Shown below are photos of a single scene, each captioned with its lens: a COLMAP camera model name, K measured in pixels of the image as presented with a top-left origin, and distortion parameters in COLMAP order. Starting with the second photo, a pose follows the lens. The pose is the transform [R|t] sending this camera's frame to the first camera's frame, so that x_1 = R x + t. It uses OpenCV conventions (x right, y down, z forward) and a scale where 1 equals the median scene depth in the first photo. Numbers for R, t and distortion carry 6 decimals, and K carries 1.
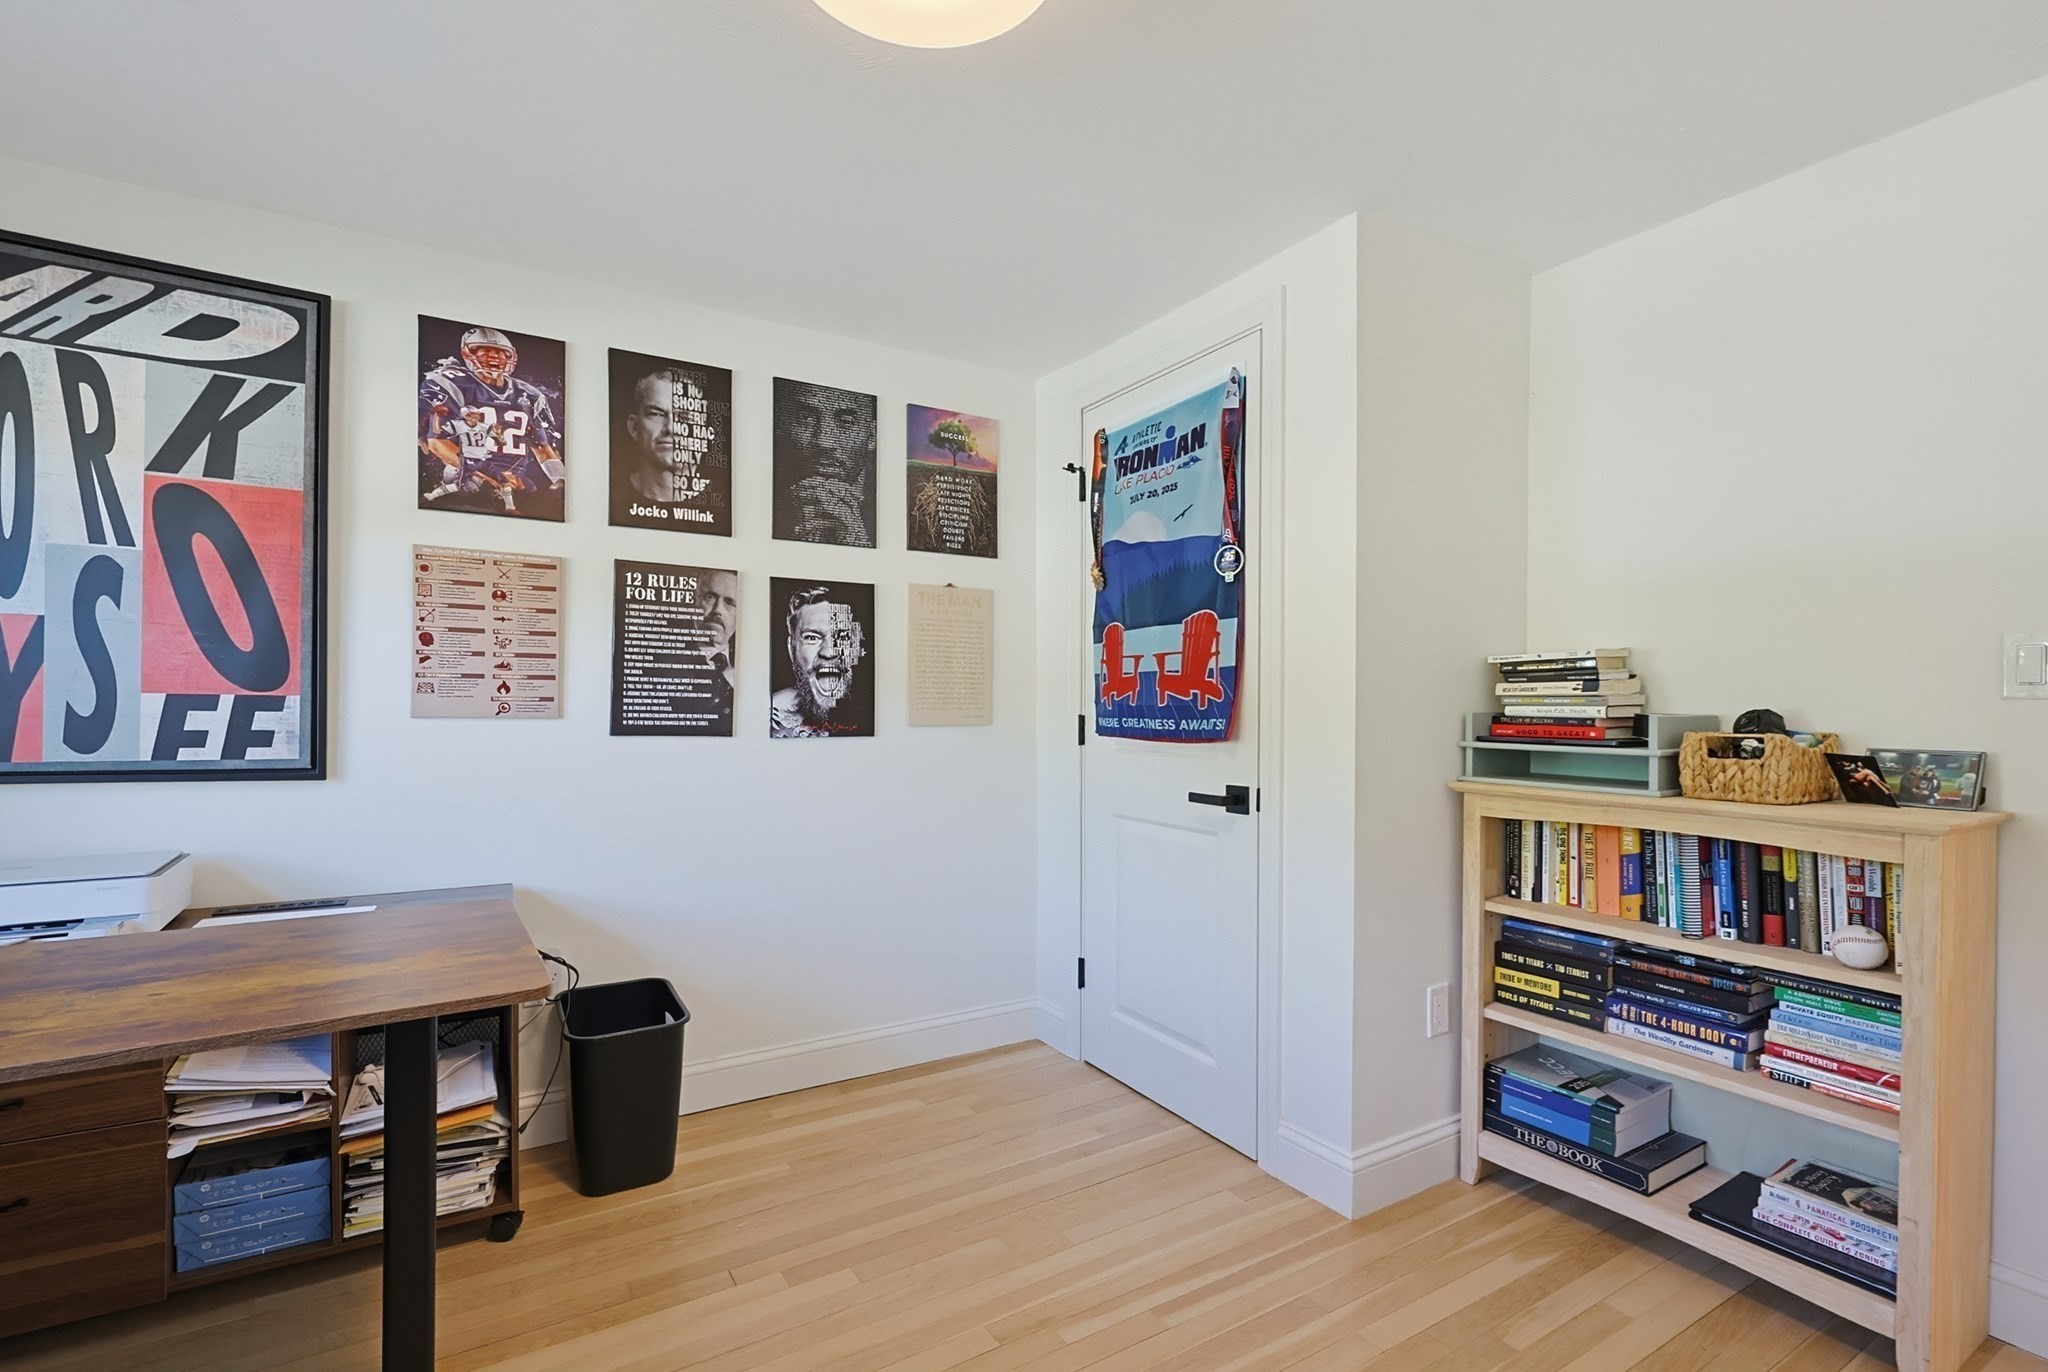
lens RADIAL K [[897.9, 0, 1022.0], [0, 897.9, 712.5], [0, 0, 1]] dist [-0.002397, -0.000587]
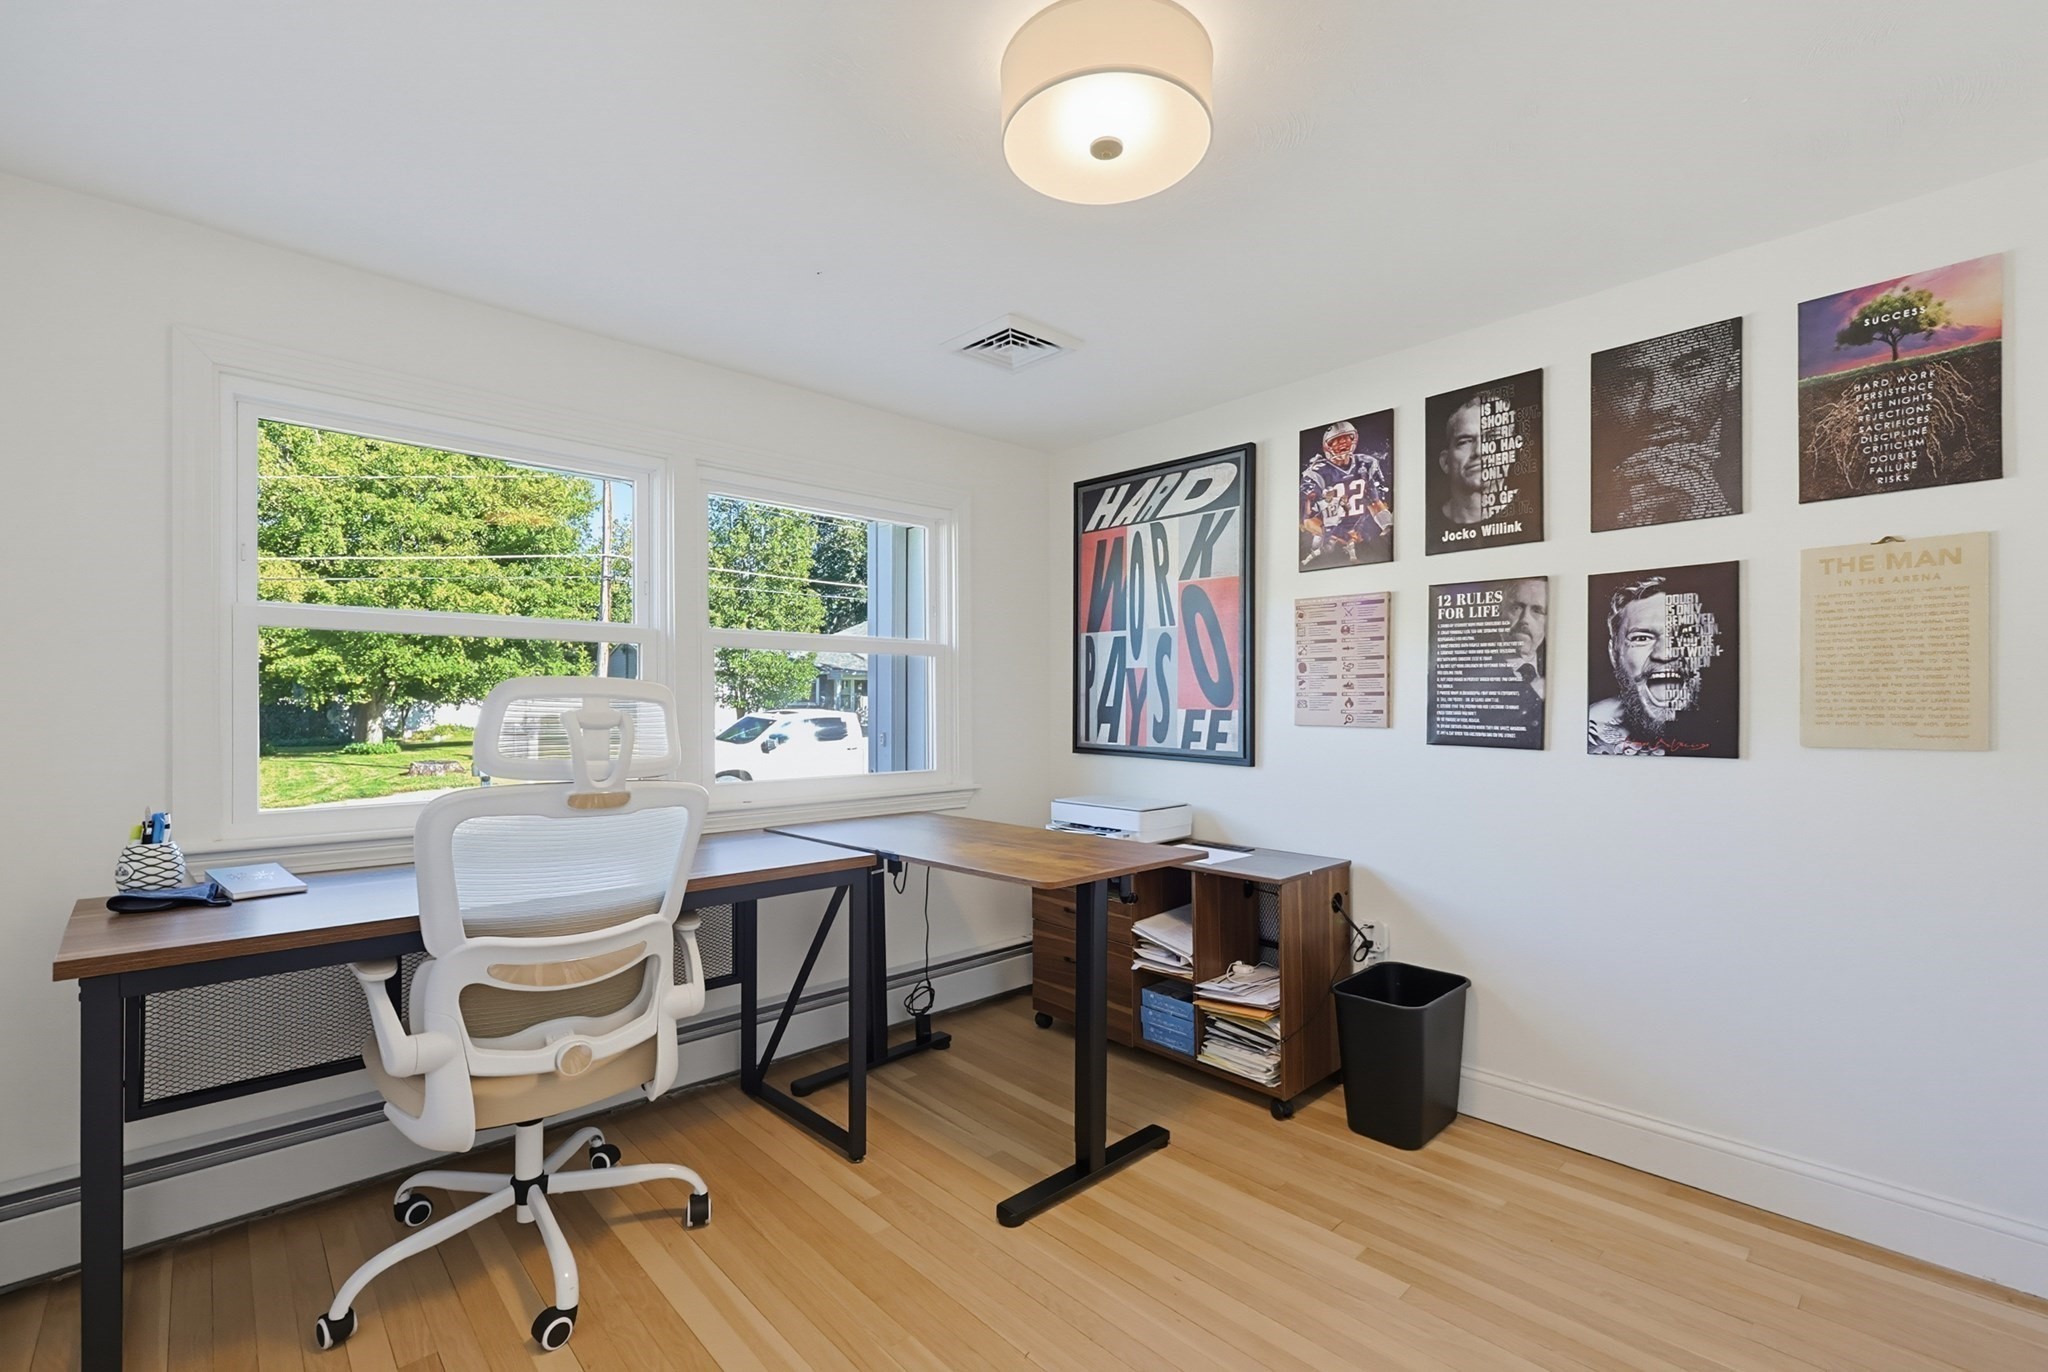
lens RADIAL K [[897.9, 0, 1022.0], [0, 897.9, 712.5], [0, 0, 1]] dist [-0.002397, -0.000587]
pose [[0.210164, -0.005526, -0.977651, 0.511069], [-0.015100, 0.999846, -0.008898, 0.003542], [0.977550, 0.016632, 0.210048, 0.269870]]
